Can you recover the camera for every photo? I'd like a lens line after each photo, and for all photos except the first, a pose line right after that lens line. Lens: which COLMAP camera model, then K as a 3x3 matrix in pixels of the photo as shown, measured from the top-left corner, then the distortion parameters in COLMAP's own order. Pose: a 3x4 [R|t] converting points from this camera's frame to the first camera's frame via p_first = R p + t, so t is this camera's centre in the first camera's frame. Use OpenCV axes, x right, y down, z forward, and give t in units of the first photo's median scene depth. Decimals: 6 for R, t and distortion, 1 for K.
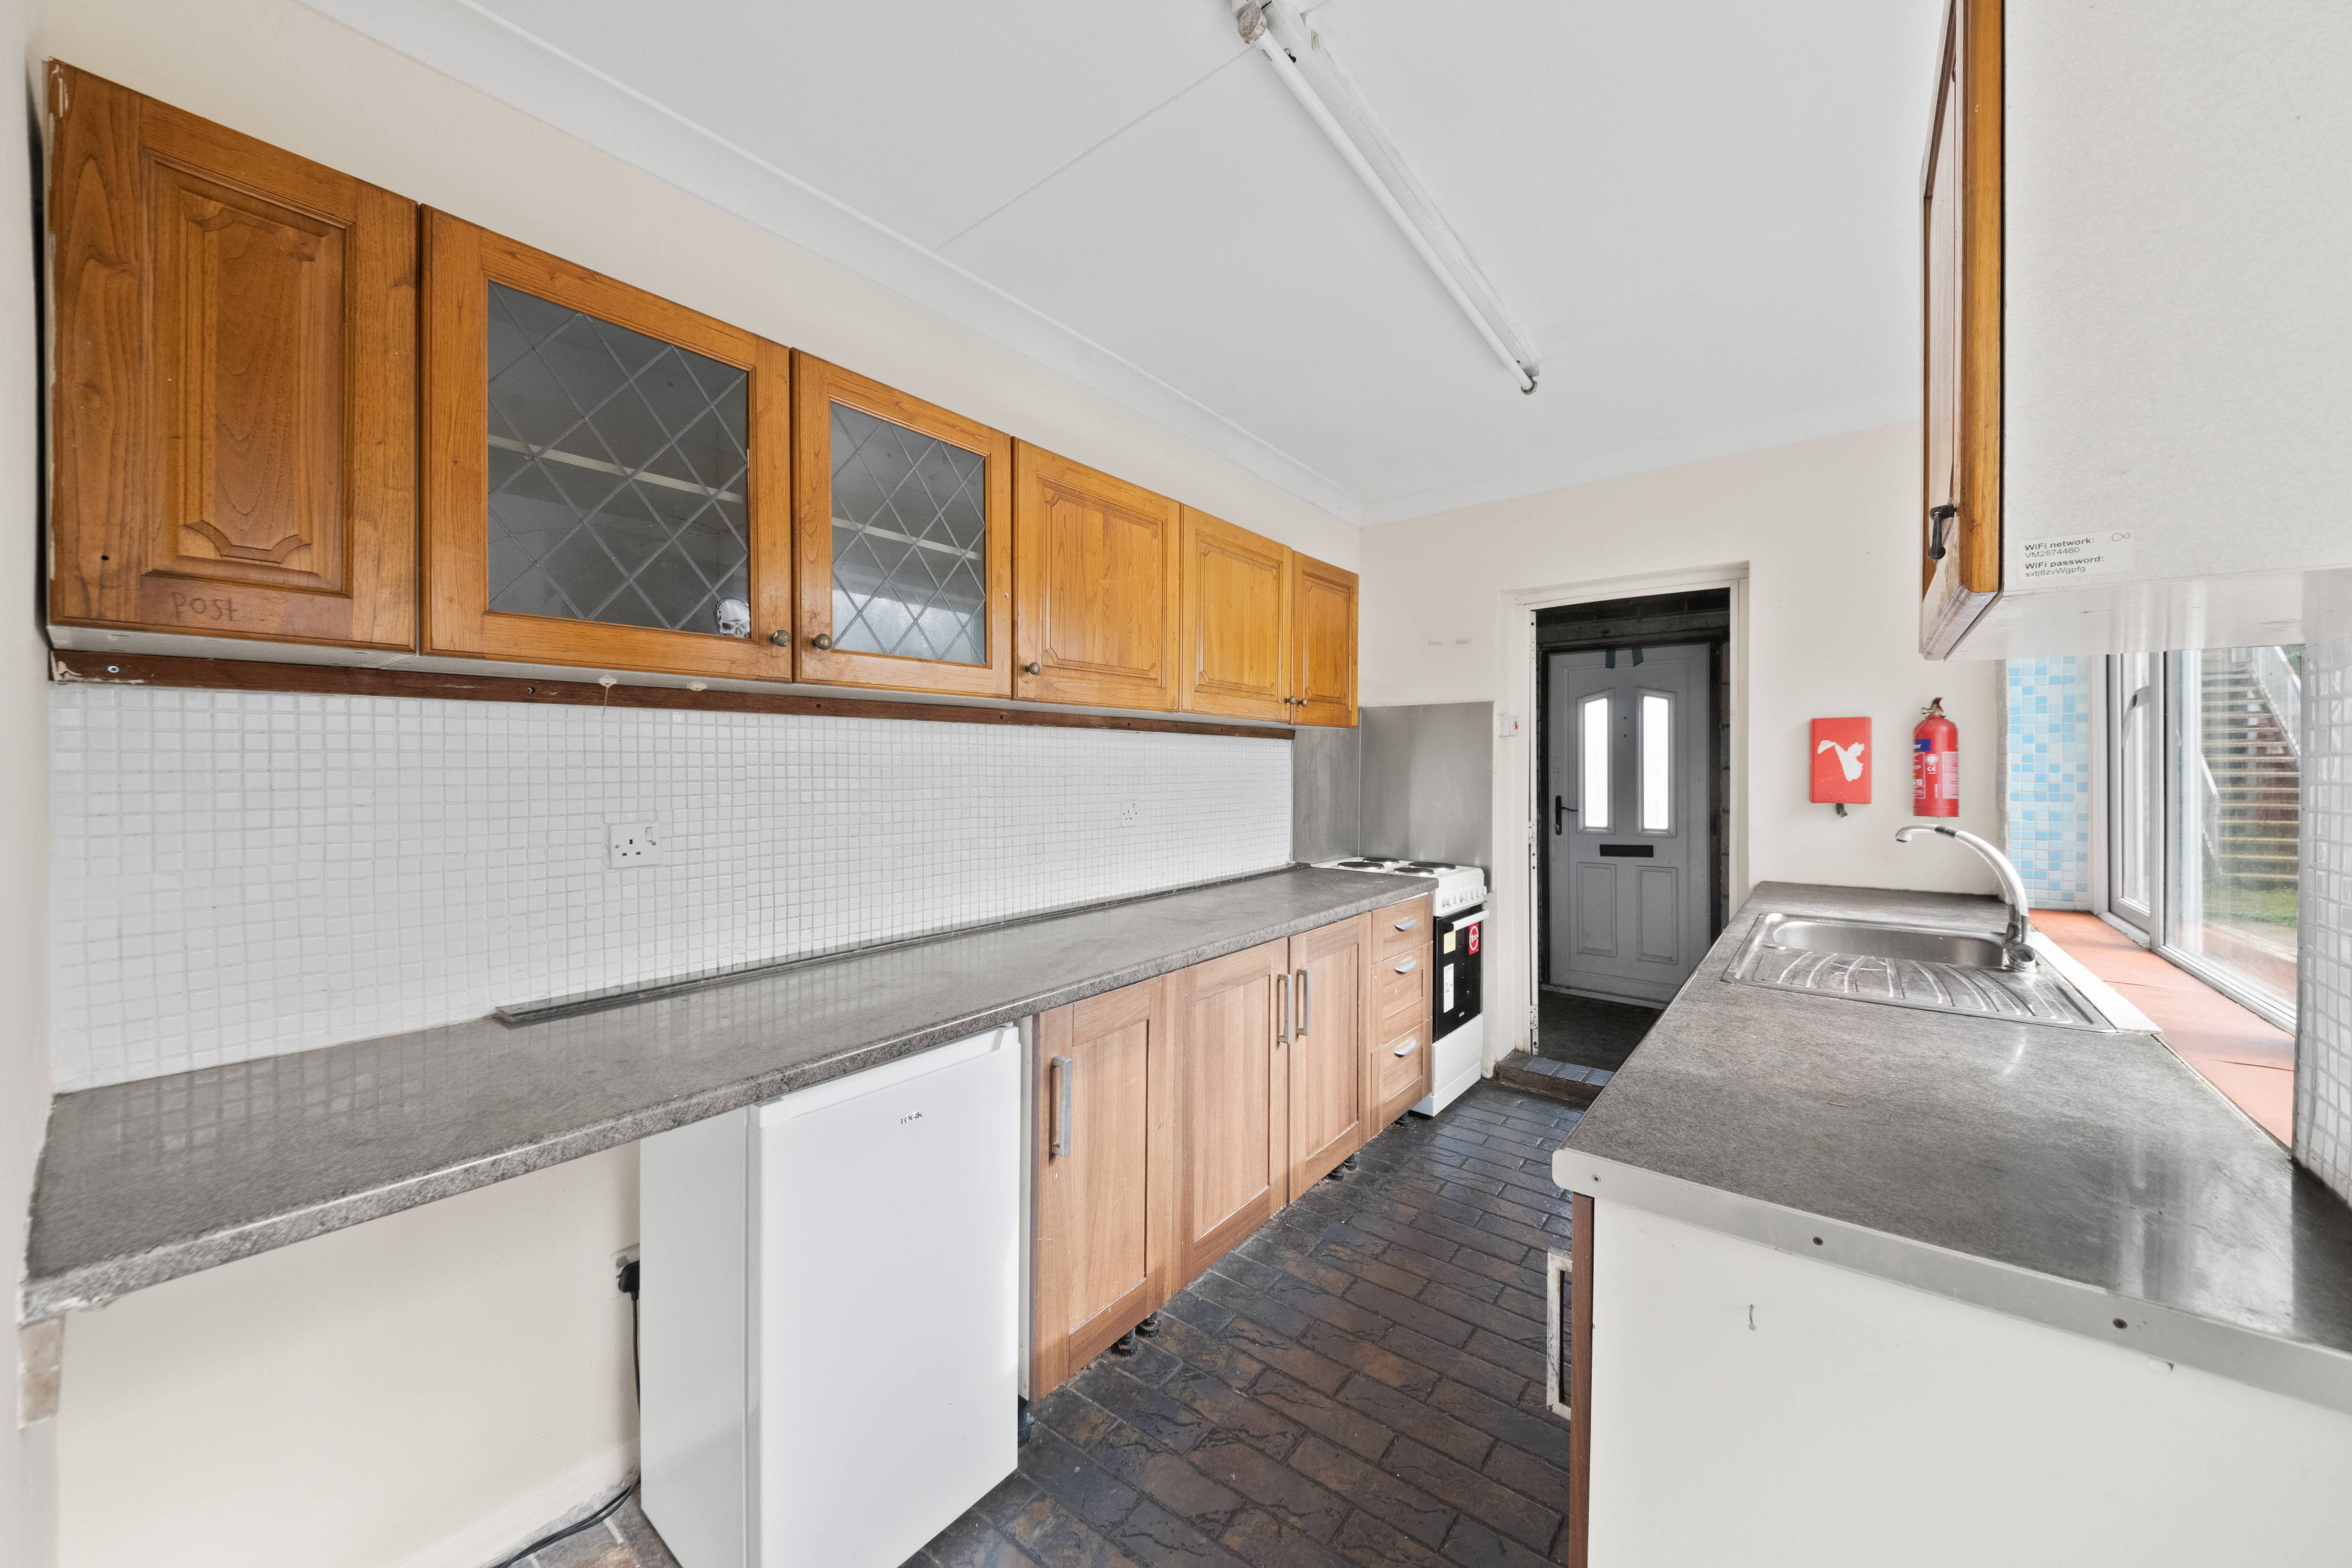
lens RADIAL K [[858.2, 0, 1177.7], [0, 858.2, 761.8], [0, 0, 1]] dist [0.000493, 0.000002]
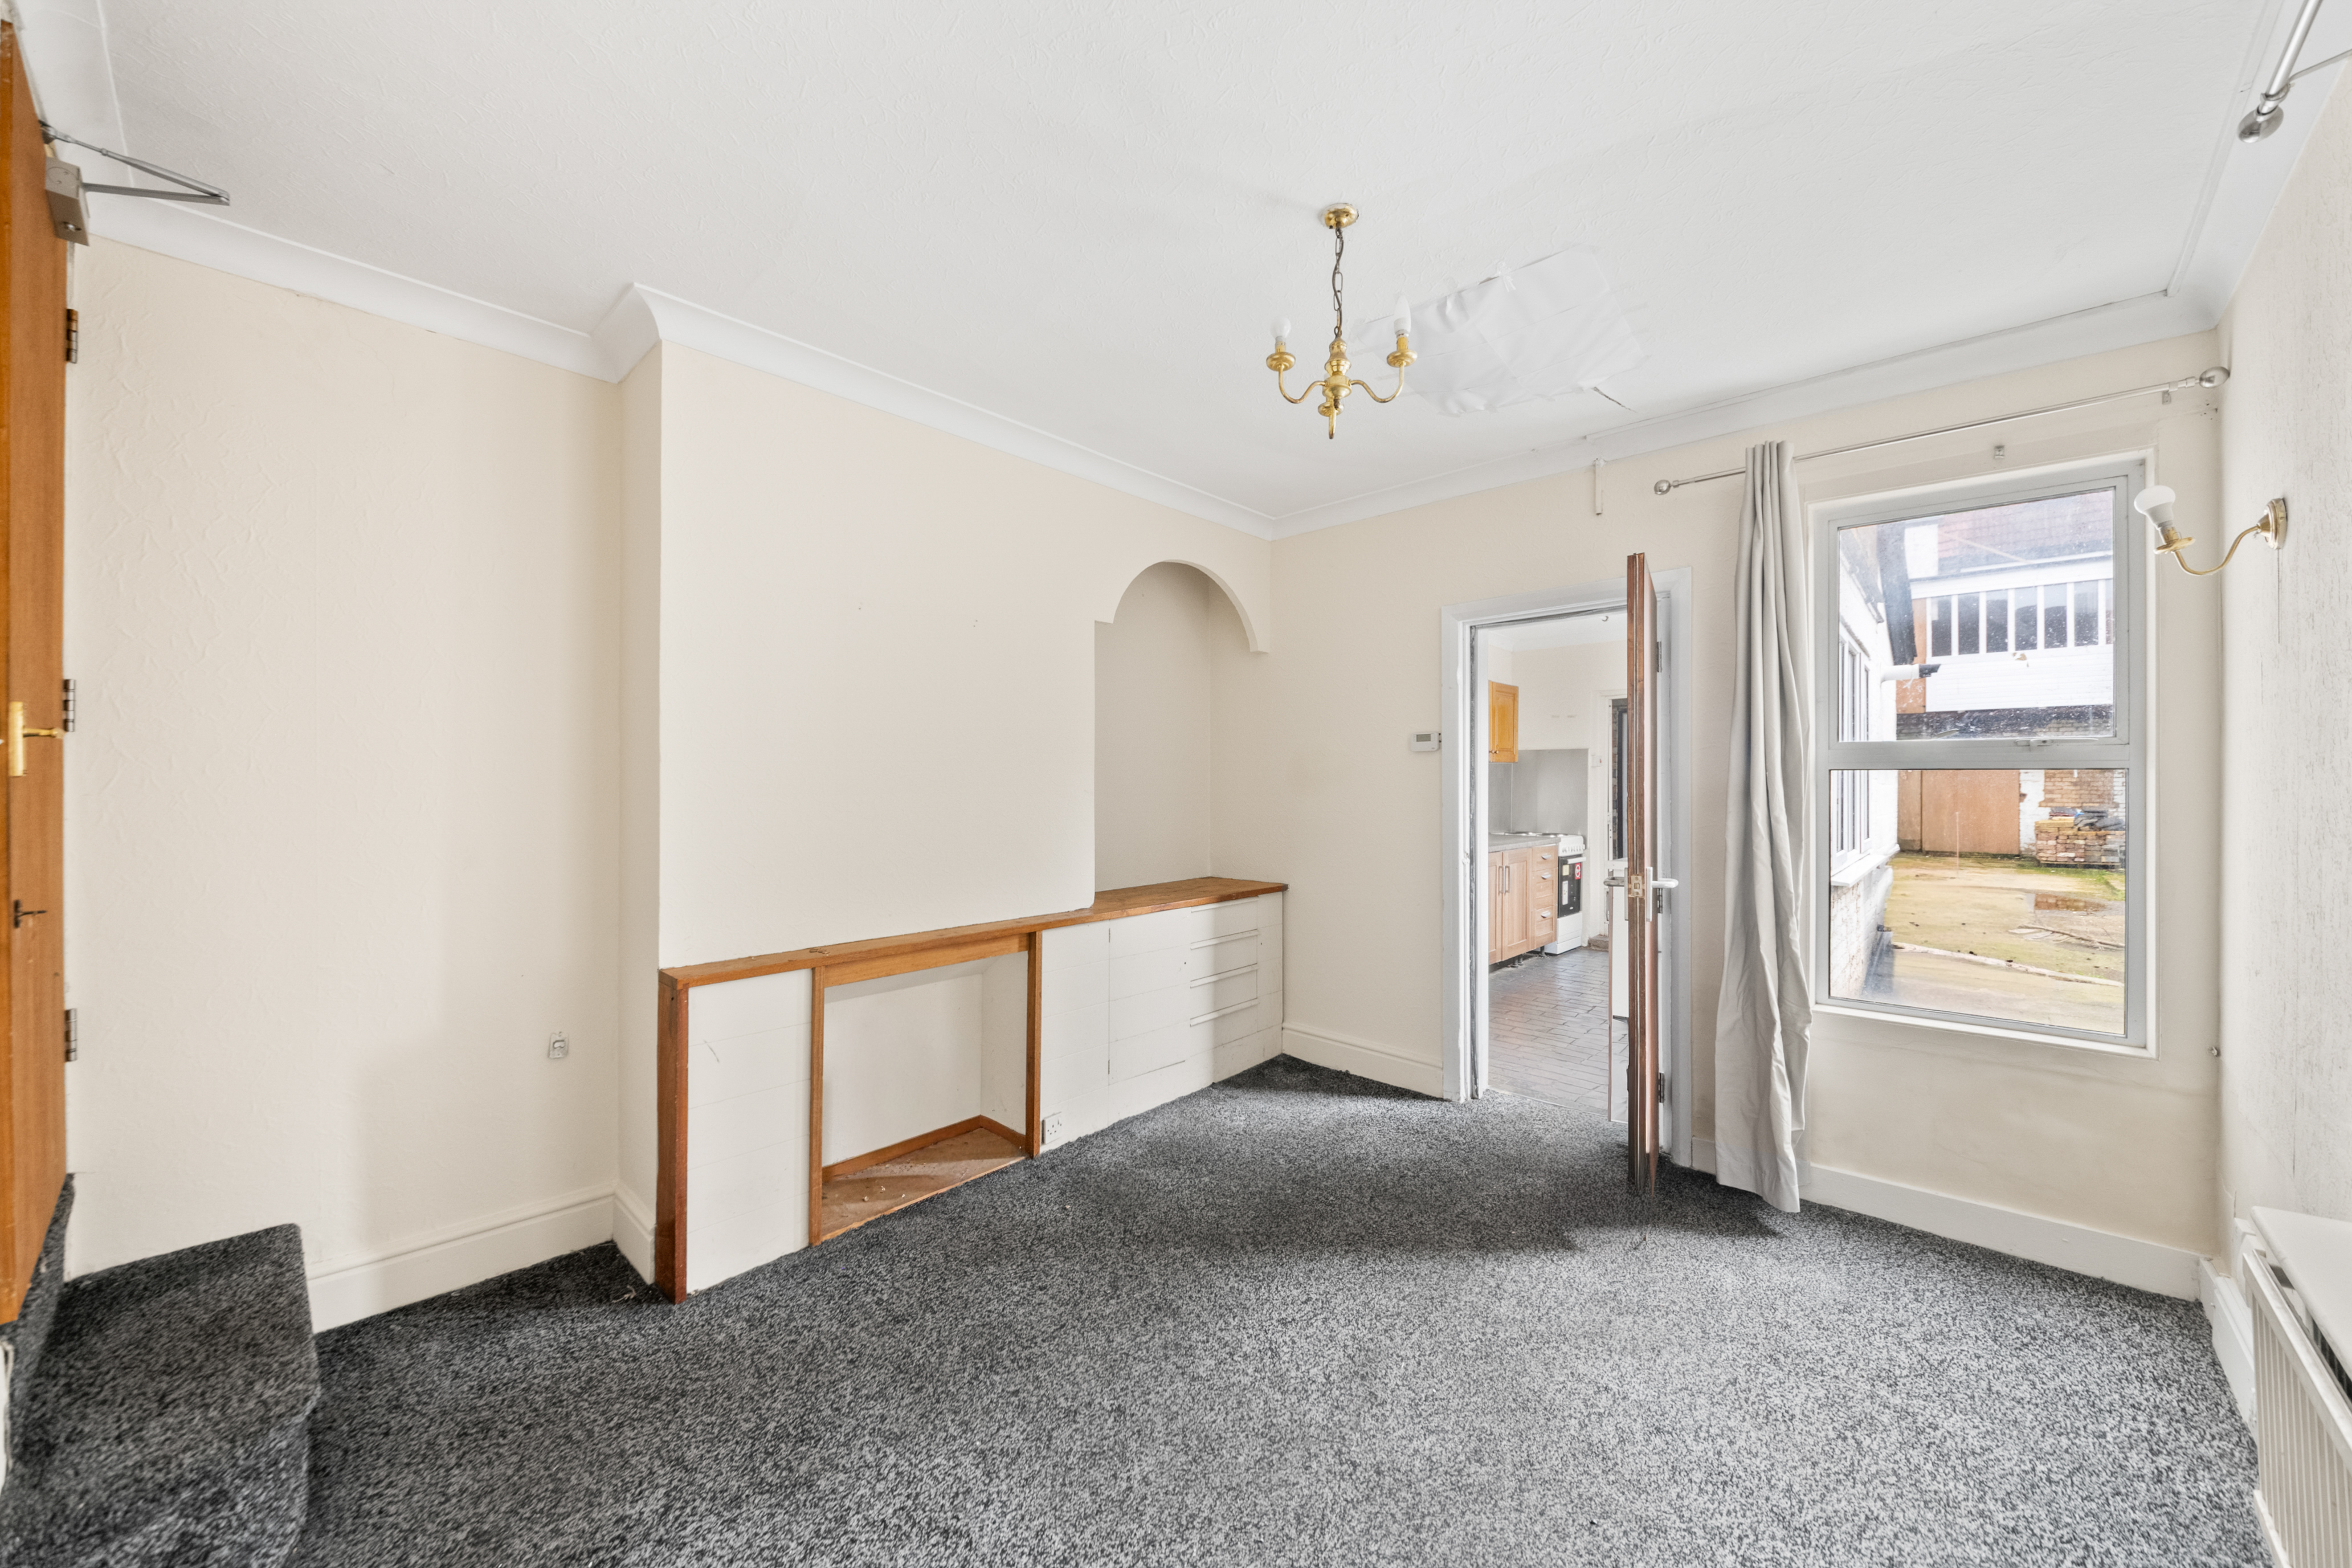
lens RADIAL K [[867.7, 0, 1177.6], [0, 867.7, 793.4], [0, 0, 1]] dist [-0.000552, -0.000005]
pose [[0.996994, 0.010151, -0.076805, -0.423566], [-0.010955, 0.999889, -0.010055, 0.063574], [0.076694, 0.010866, 0.996995, -1.063991]]
